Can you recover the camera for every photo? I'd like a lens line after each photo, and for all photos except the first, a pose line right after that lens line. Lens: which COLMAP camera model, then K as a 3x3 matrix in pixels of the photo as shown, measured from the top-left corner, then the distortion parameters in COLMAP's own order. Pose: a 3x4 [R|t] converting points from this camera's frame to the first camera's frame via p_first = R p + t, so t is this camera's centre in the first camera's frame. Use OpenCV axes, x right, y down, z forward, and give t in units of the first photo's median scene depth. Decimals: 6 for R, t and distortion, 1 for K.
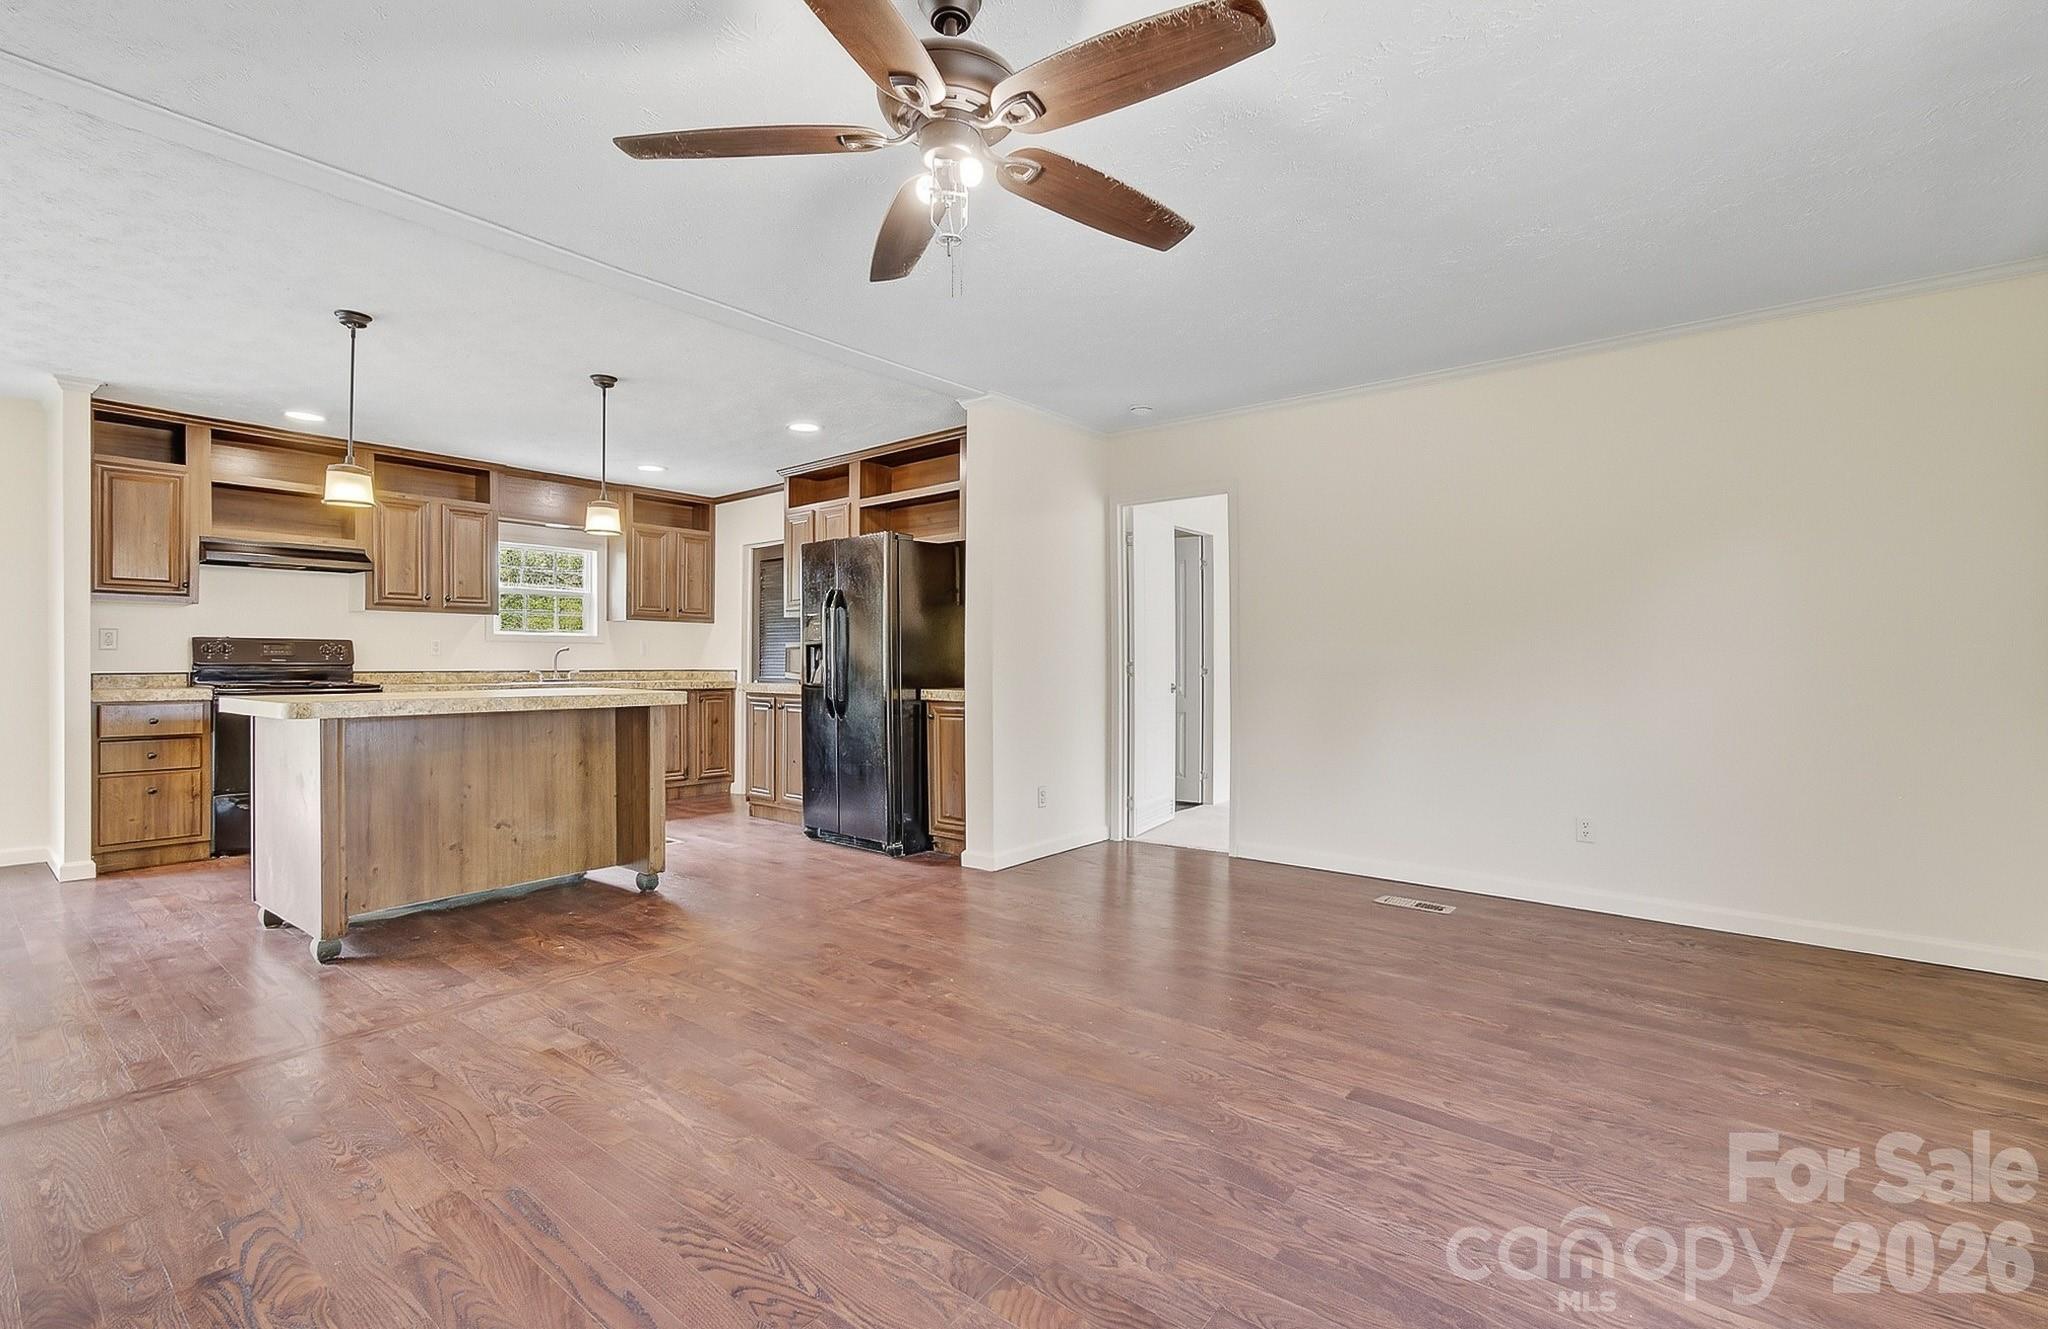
lens RADIAL K [[899.5, 0, 1019.0], [0, 899.5, 667.6], [0, 0, 1]] dist [-0.000451, 0.000618]
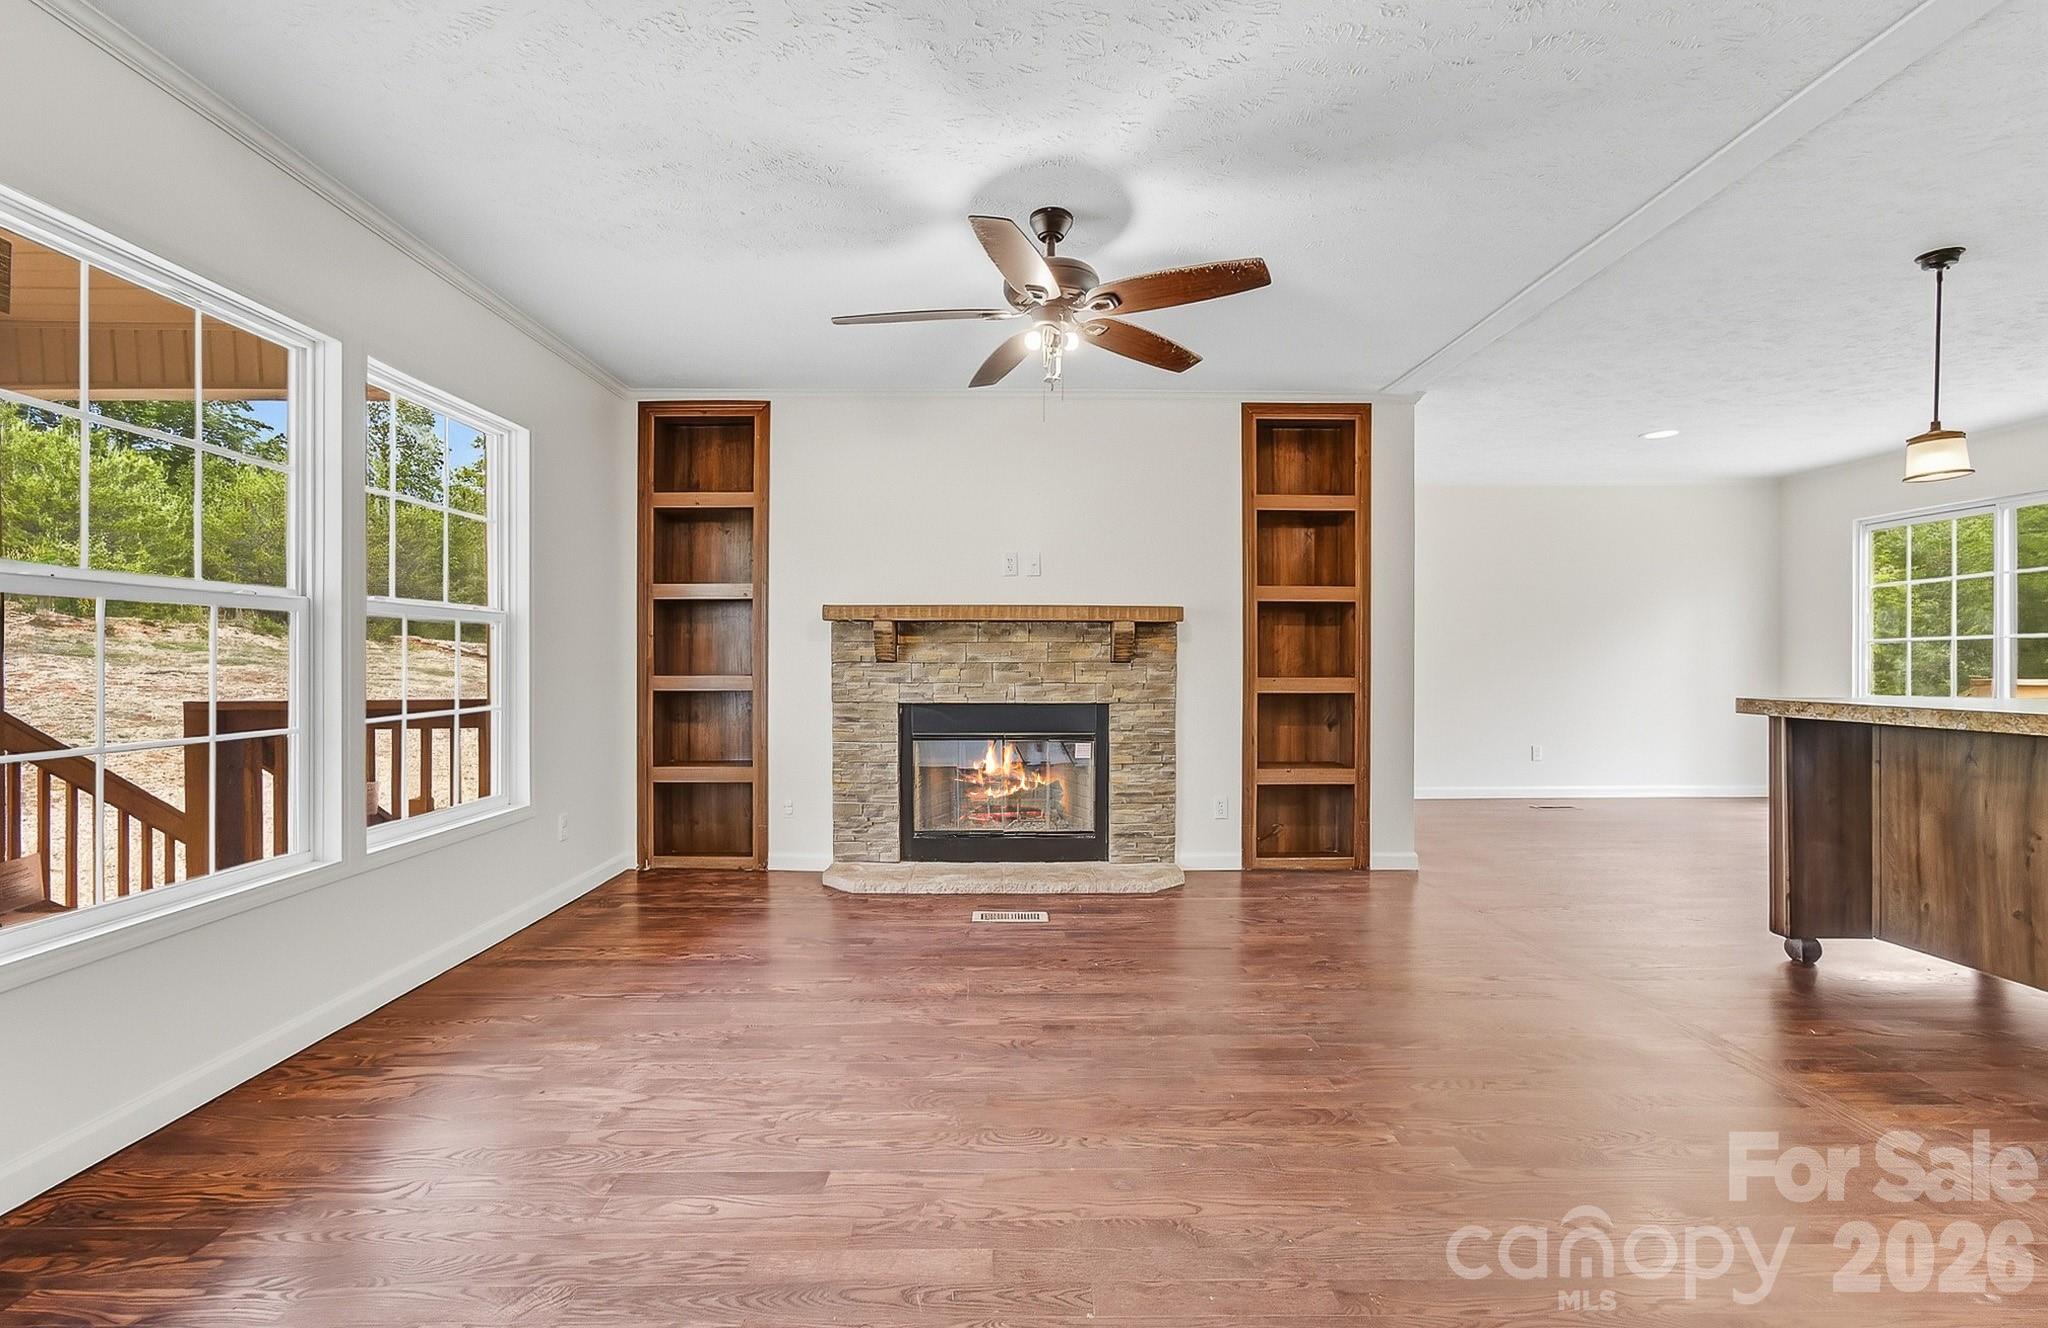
lens RADIAL K [[885.9, 0, 1023.6], [0, 885.9, 660.1], [0, 0, 1]] dist [0.001355, 0.000279]
pose [[-0.765768, -0.000386, -0.643117, 0.347925], [-0.002706, 0.999993, 0.002623, -0.004876], [0.643111, 0.003749, -0.765764, 0.801864]]
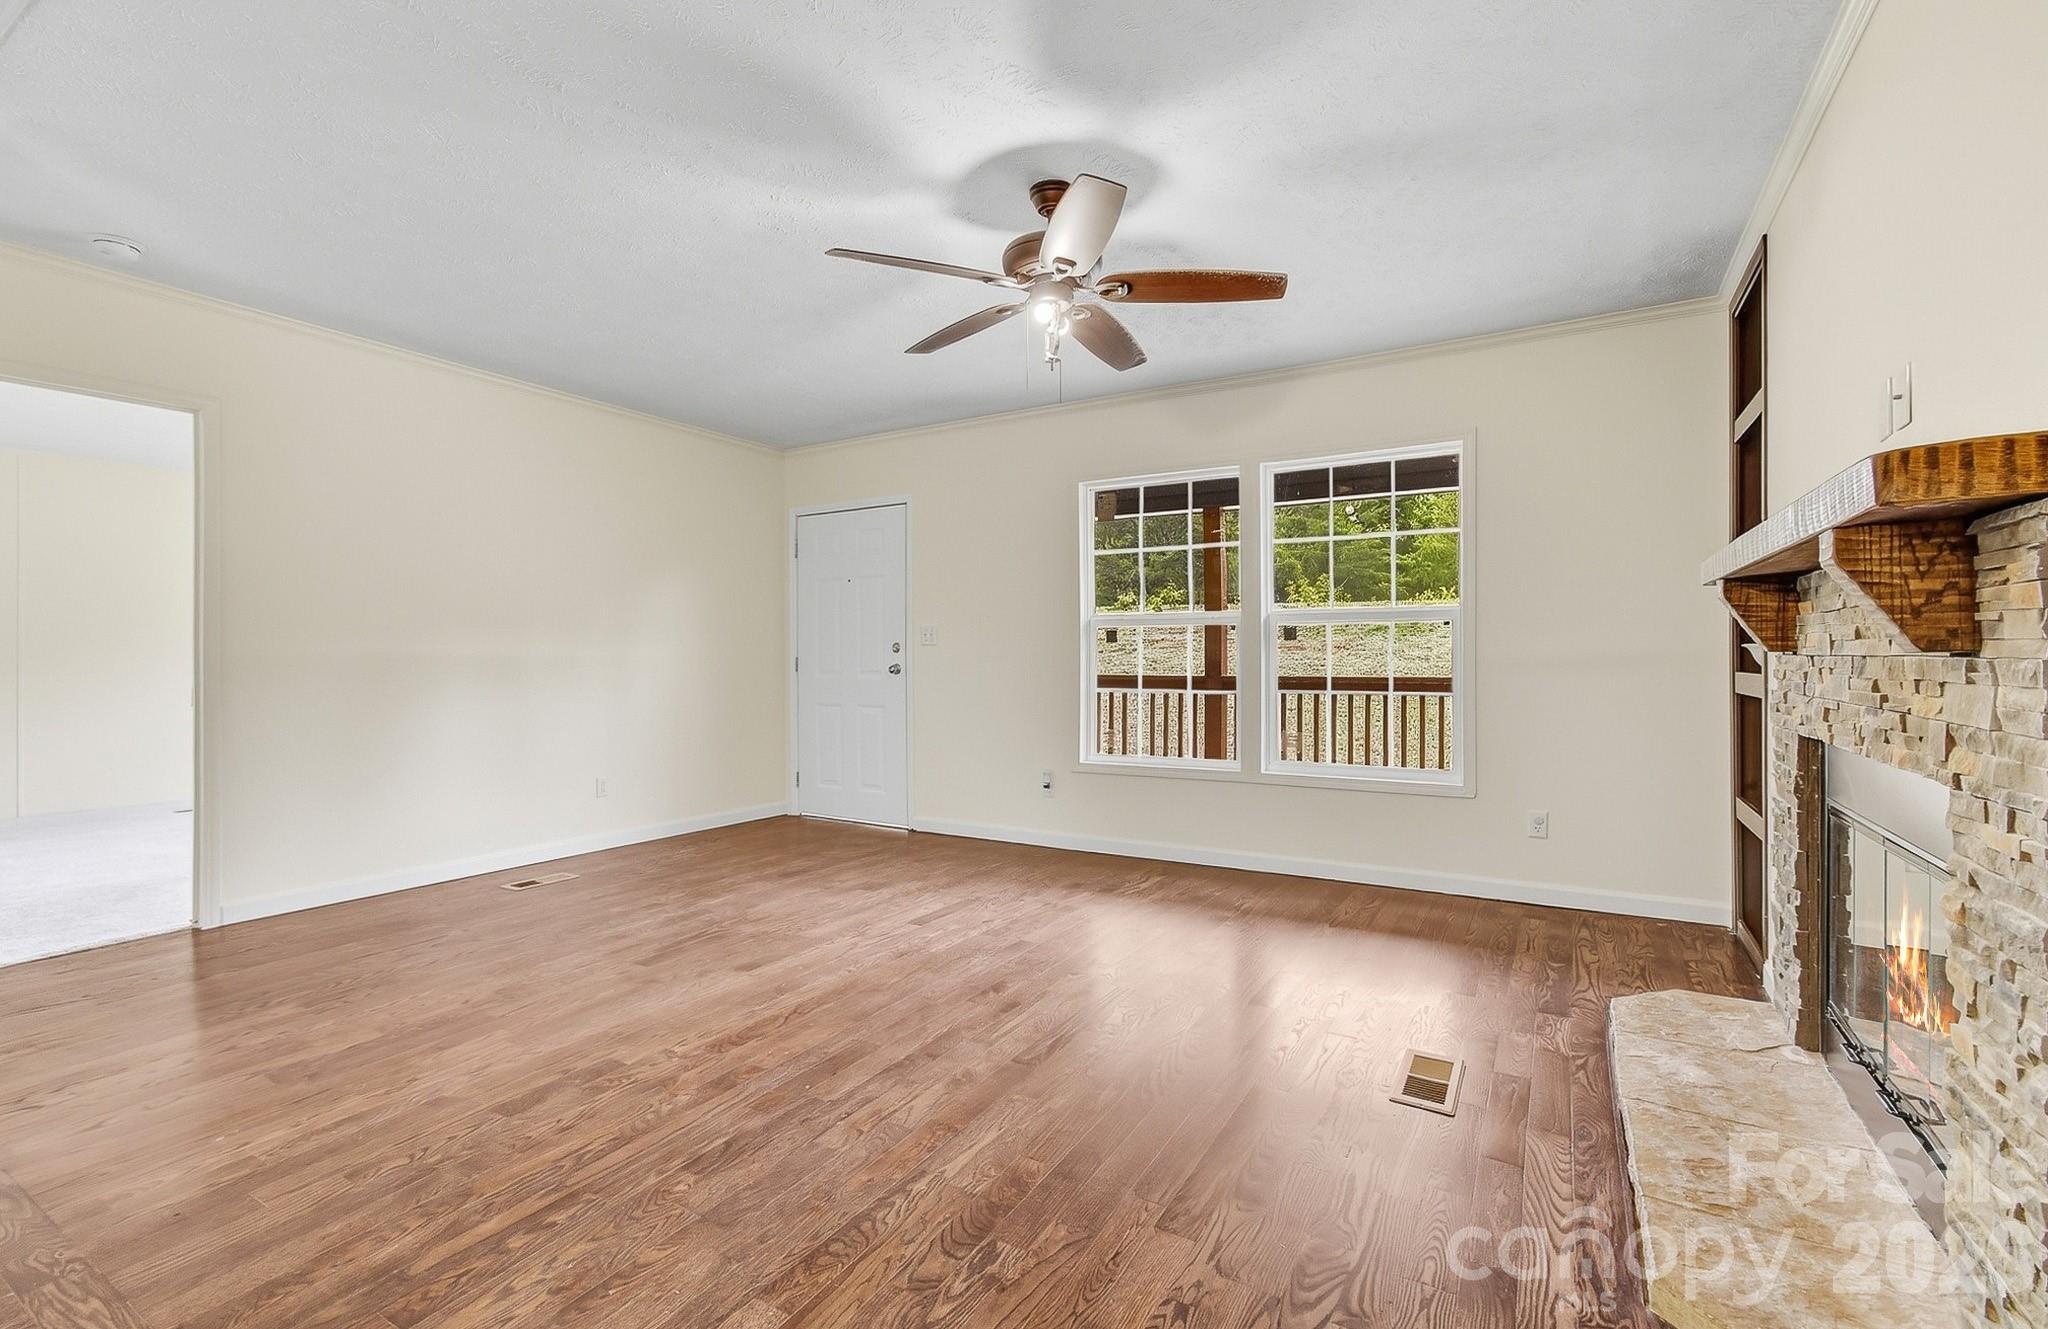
lens RADIAL K [[905.1, 0, 1024.0], [0, 905.1, 664.5], [0, 0, 1]] dist [-0.001335, -0.000109]
pose [[-0.151636, -0.011114, 0.988374, -0.572325], [0.006691, 0.999902, 0.012270, -0.002523], [-0.988414, 0.008474, -0.151547, 0.481039]]
